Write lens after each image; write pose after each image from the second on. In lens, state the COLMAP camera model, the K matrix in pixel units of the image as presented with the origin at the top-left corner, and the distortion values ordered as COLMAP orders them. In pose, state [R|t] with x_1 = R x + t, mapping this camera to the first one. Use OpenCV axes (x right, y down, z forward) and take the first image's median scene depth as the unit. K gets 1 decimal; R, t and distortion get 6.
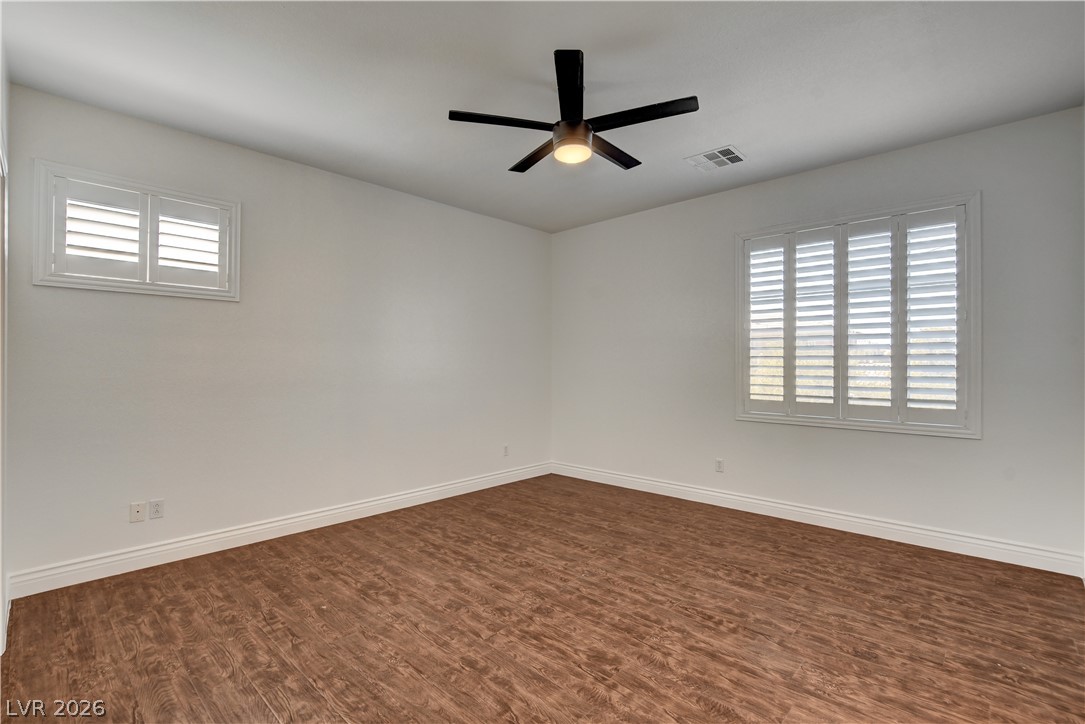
lens RADIAL K [[481.9, 0, 544.2], [0, 481.9, 364.5], [0, 0, 1]] dist [-0.032830, 0.006613]
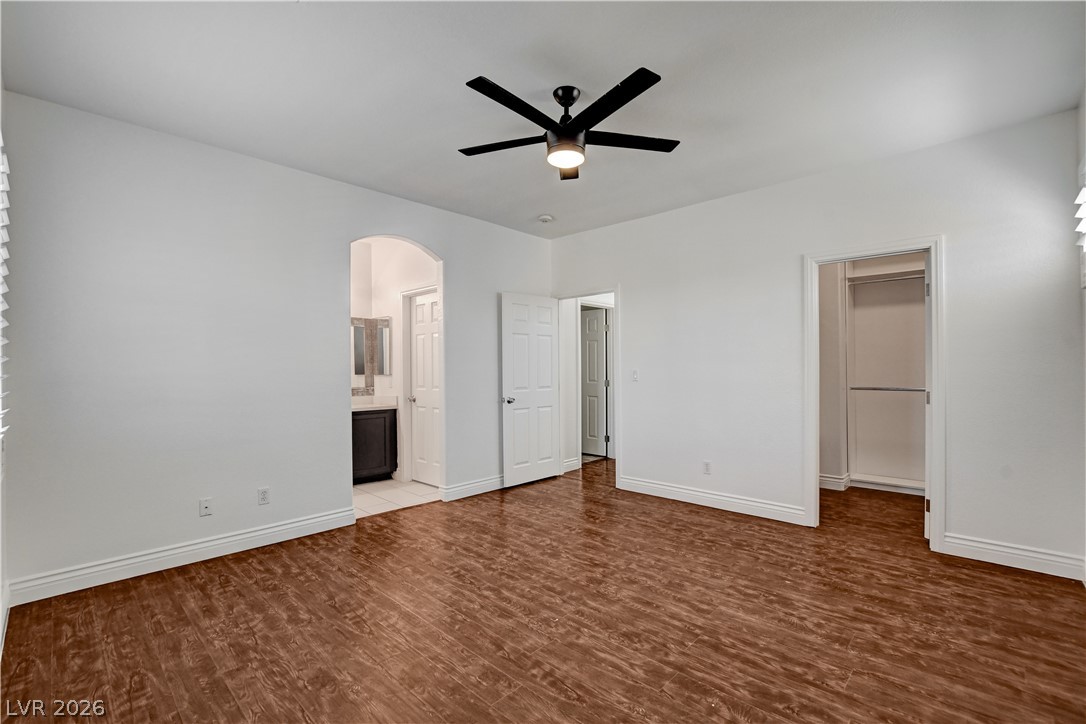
lens RADIAL K [[482.4, 0, 542.5], [0, 482.4, 365.3], [0, 0, 1]] dist [-0.032830, 0.006613]
pose [[-0.999964, 0.008063, 0.002809, 0.111044], [0.008049, 0.999954, -0.005171, -0.003891], [-0.002850, -0.005148, -0.999983, 2.032935]]
